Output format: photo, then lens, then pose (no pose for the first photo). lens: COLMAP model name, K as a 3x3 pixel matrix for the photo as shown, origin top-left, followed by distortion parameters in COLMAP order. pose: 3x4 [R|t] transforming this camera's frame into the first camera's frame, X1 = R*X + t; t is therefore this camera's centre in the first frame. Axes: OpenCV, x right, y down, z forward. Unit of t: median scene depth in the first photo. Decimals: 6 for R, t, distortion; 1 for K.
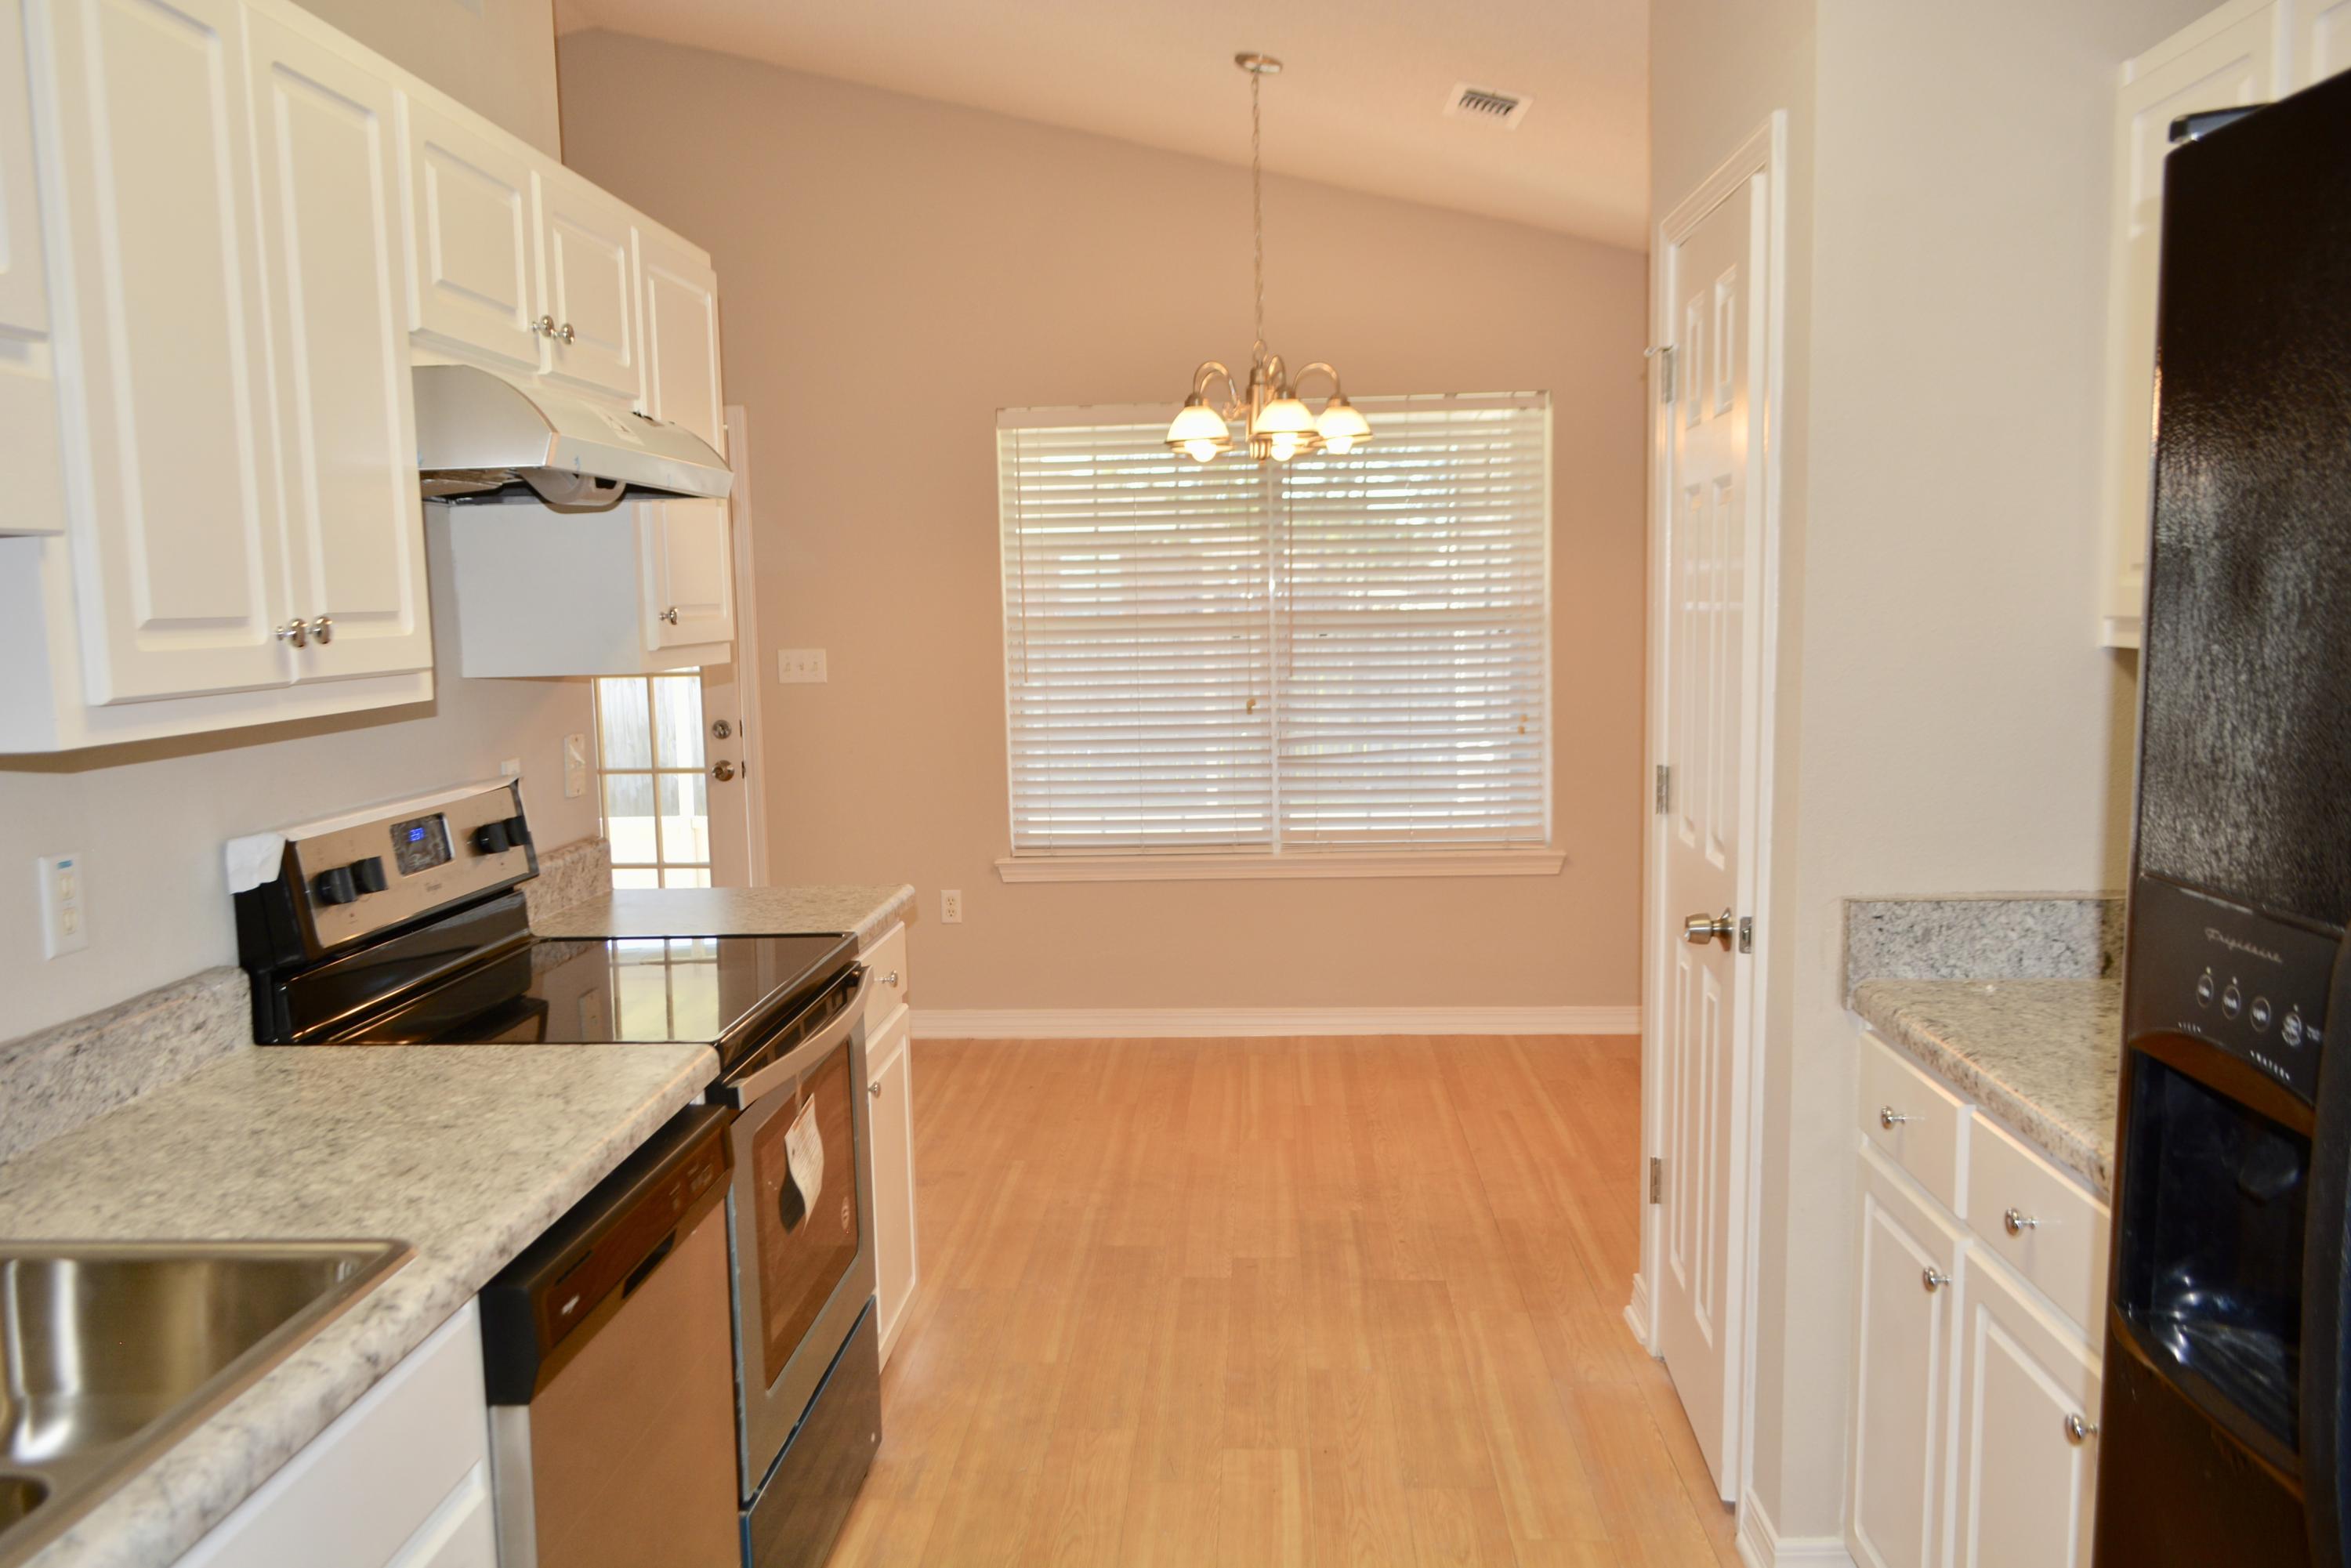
lens RADIAL K [[1821.5, 0, 1175.9], [0, 1821.5, 778.8], [0, 0, 1]] dist [-0.003556, -0.000308]
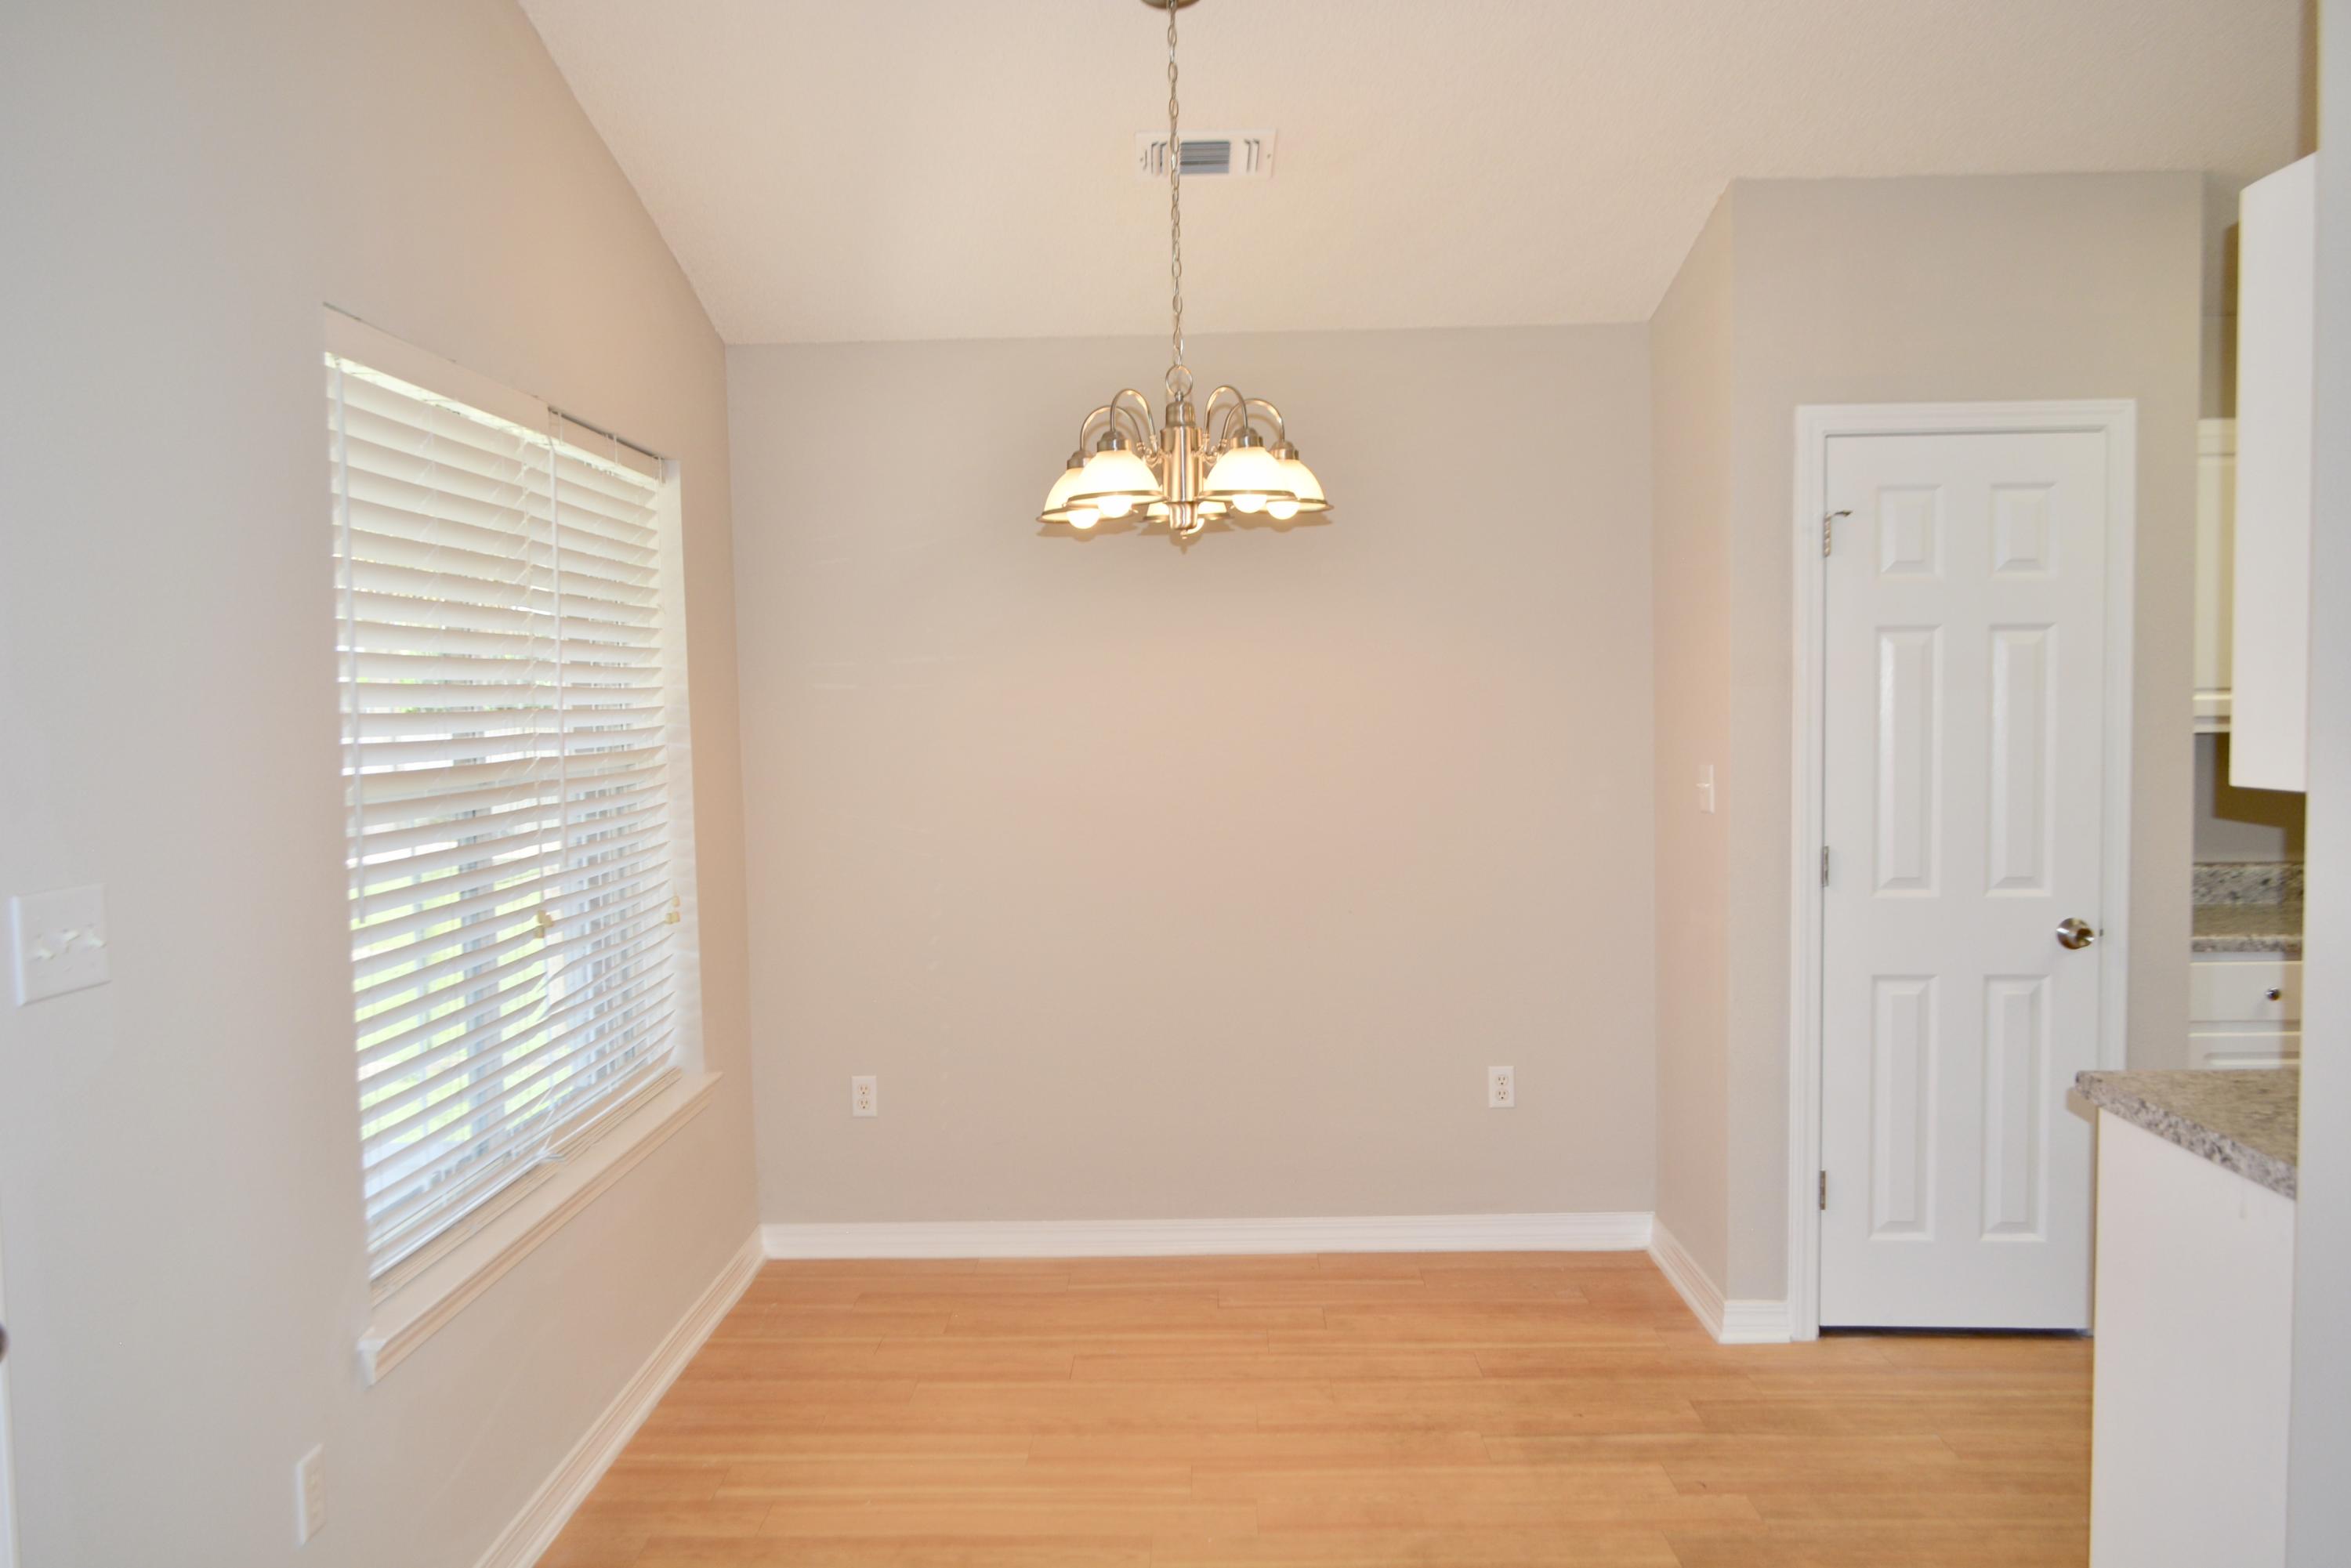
lens RADIAL K [[1821.5, 0, 1171.2], [0, 1821.5, 799.6], [0, 0, 1]] dist [-0.003556, -0.000308]
pose [[-0.022956, -0.036985, 0.999052, -0.719834], [0.113630, 0.992743, 0.039363, -0.103379], [-0.993258, 0.114425, -0.018587, 1.109642]]
